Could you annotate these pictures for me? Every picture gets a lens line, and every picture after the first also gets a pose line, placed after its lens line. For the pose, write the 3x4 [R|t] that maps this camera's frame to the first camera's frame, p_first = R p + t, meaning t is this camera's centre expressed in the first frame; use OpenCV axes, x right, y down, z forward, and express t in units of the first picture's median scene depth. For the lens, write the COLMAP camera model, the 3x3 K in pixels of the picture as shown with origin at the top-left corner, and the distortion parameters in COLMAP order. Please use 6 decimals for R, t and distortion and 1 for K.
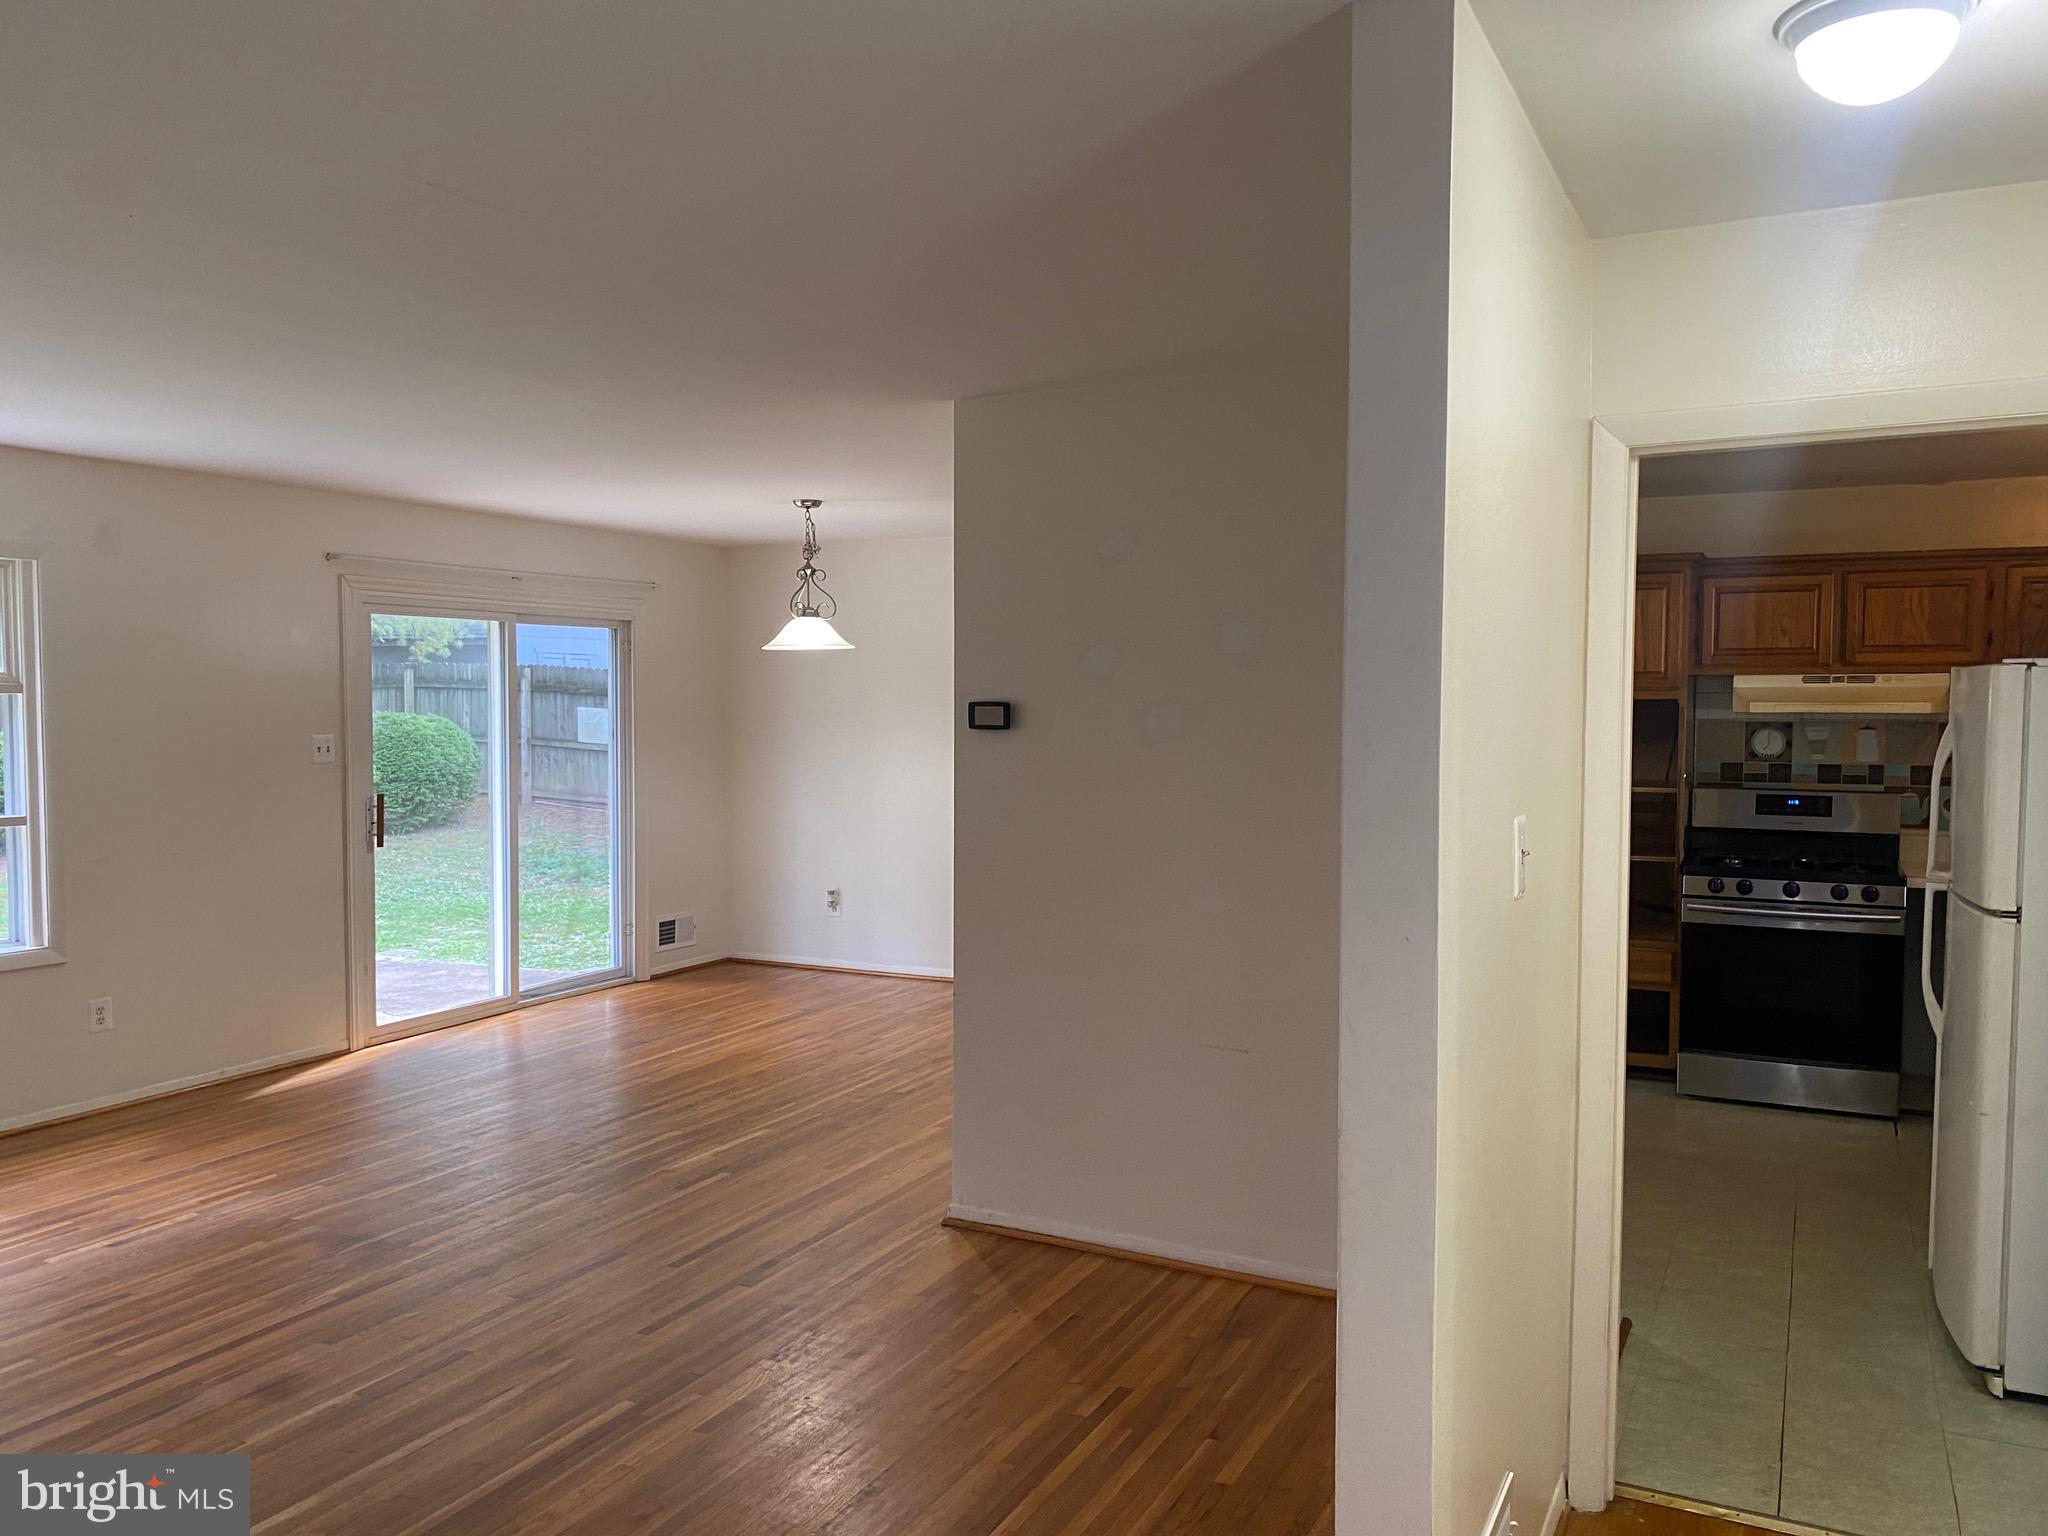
lens RADIAL K [[1553.5, 0, 1013.0], [0, 1553.5, 767.3], [0, 0, 1]] dist [0.053119, -0.055735]
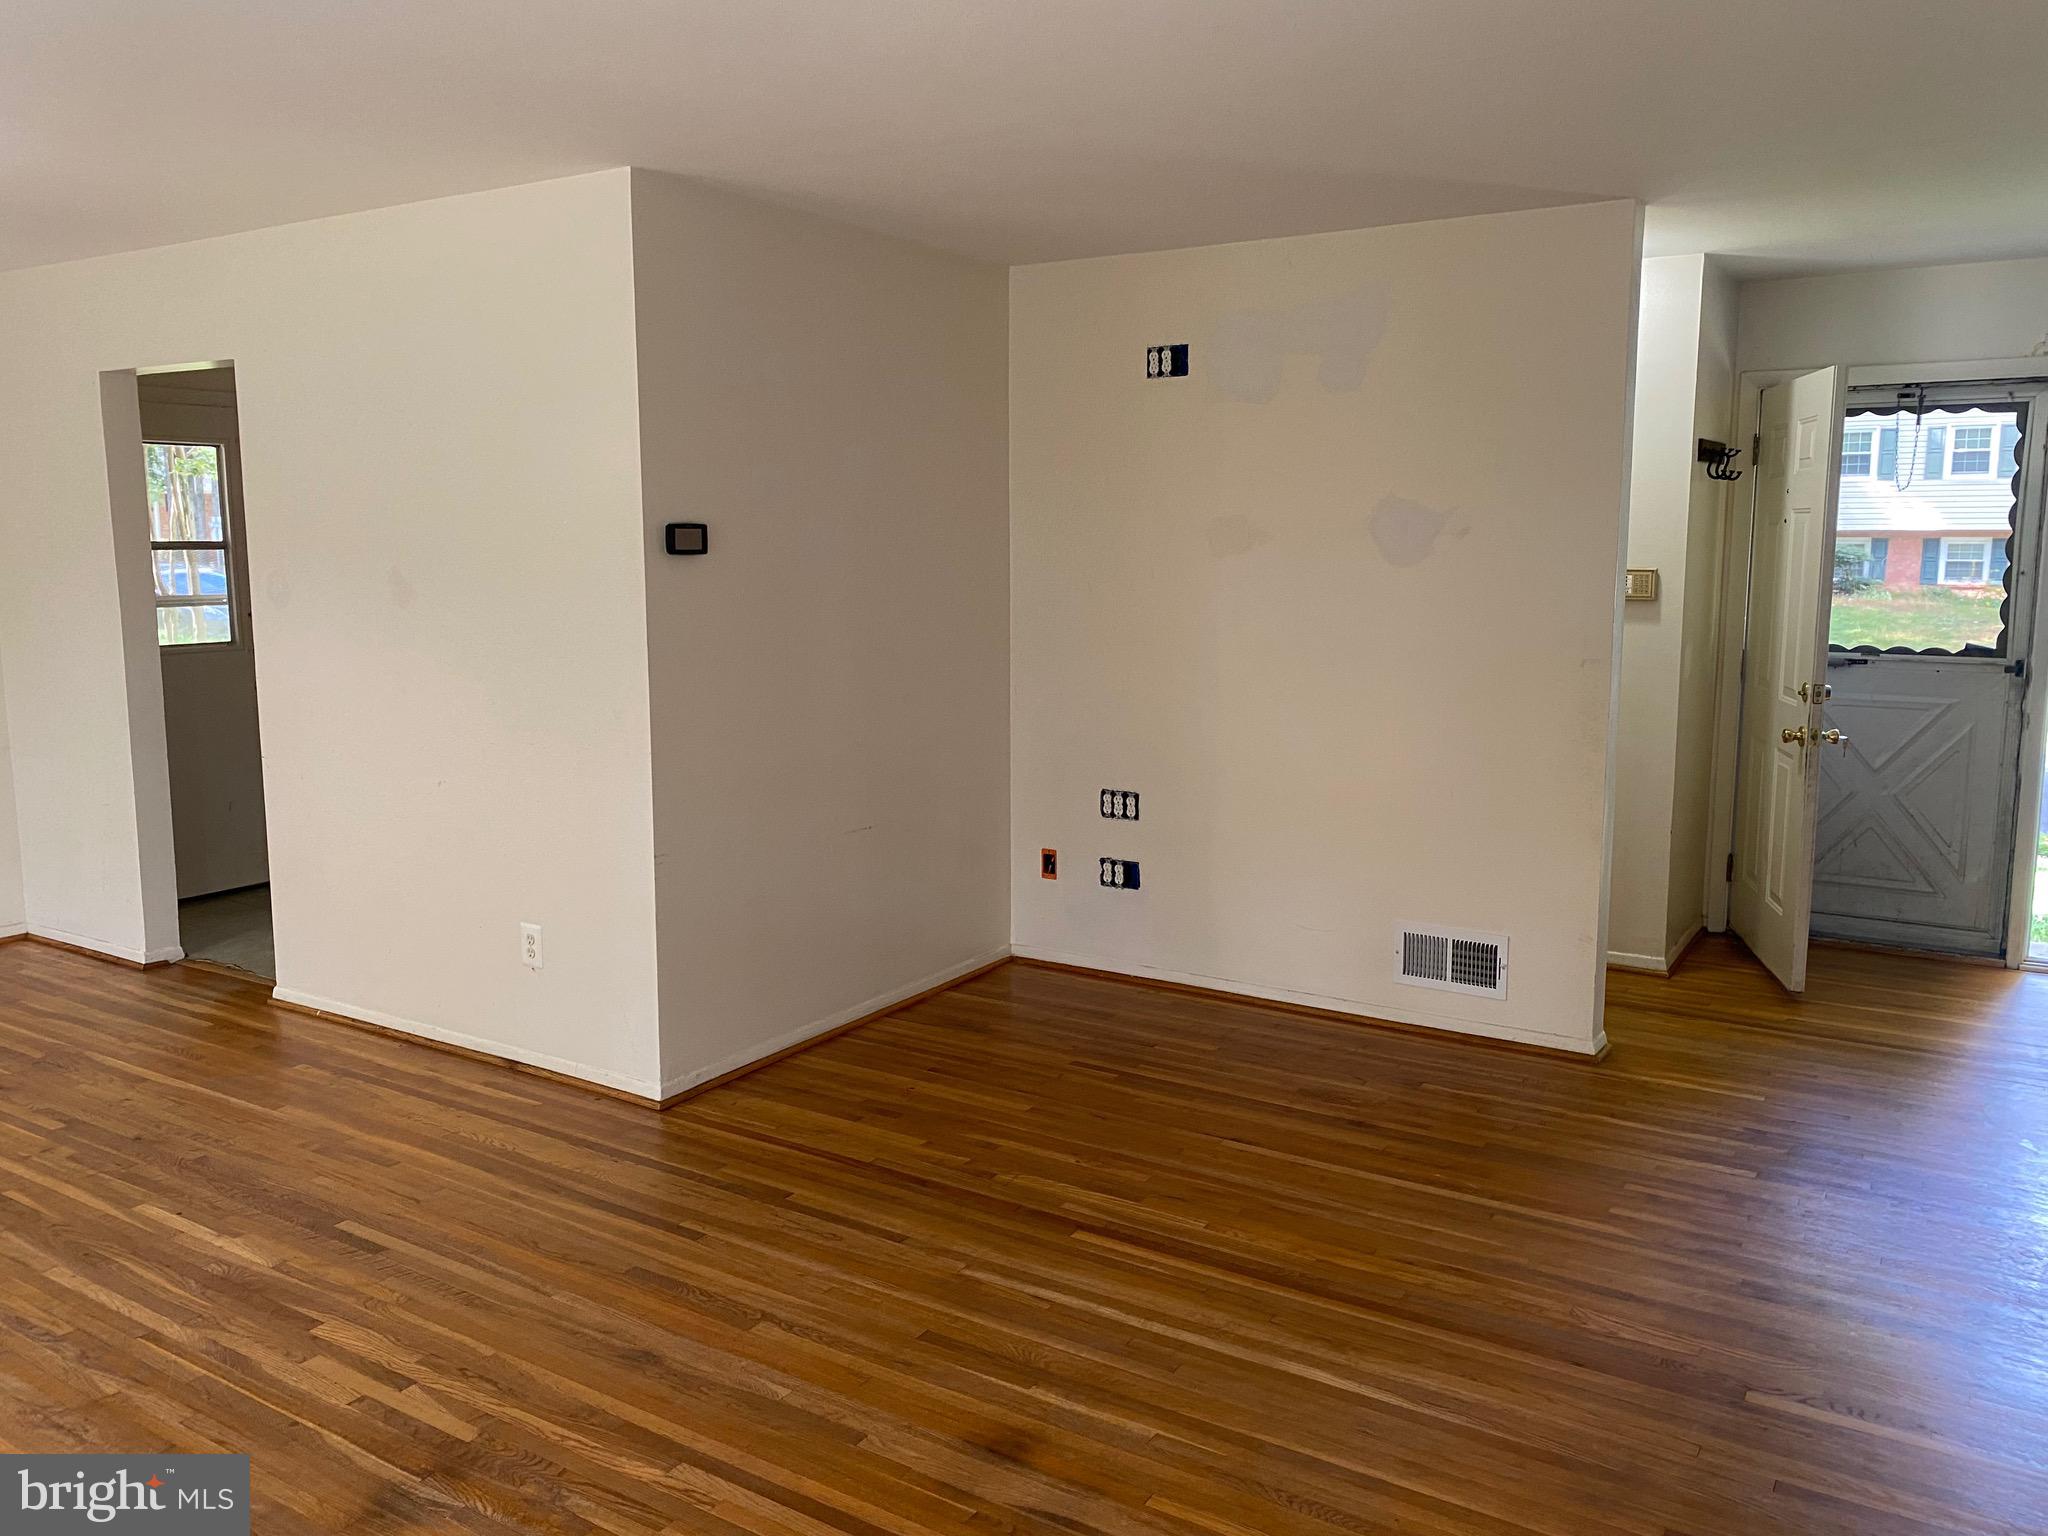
lens RADIAL K [[1553.5, 0, 1028.2], [0, 1553.5, 758.3], [0, 0, 1]] dist [0.053119, -0.055735]
pose [[0.085514, -0.146328, 0.985533, -0.717650], [0.048085, 0.988610, 0.142612, -0.021187], [-0.995176, 0.035194, 0.091576, 0.565973]]
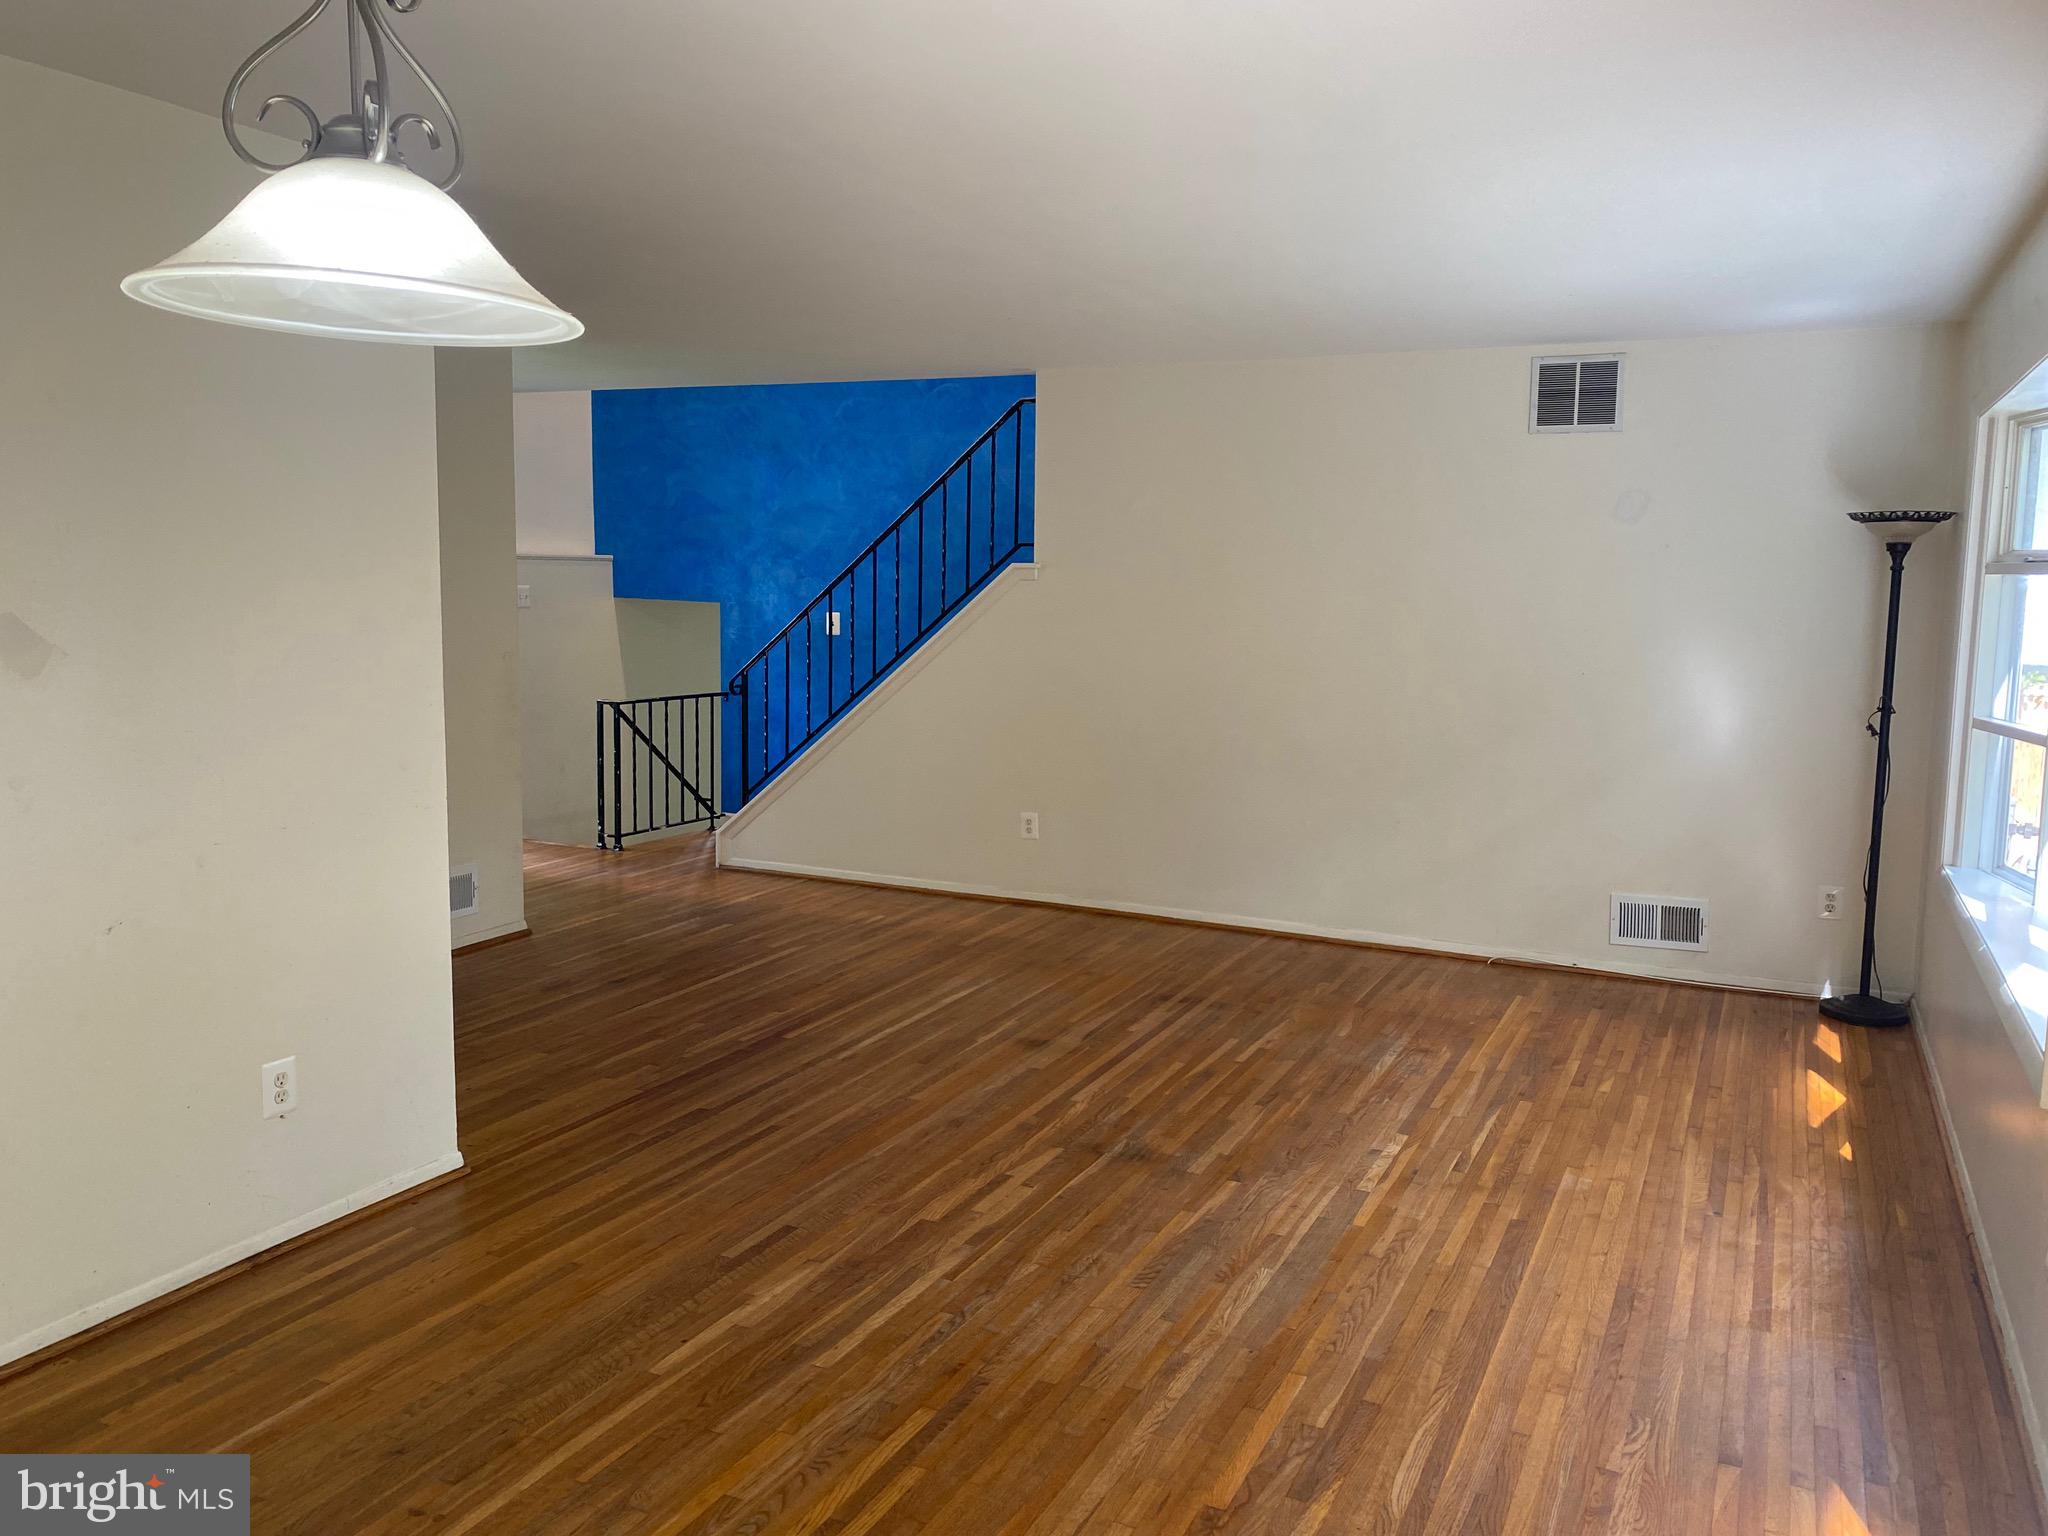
lens RADIAL K [[1553.5, 0, 1031.5], [0, 1553.5, 731.3], [0, 0, 1]] dist [0.053119, -0.055735]
pose [[-0.999529, -0.013677, -0.027487, -0.263352], [-0.017677, 0.988377, 0.150995, -0.064854], [0.025102, 0.151409, -0.988152, 1.472420]]
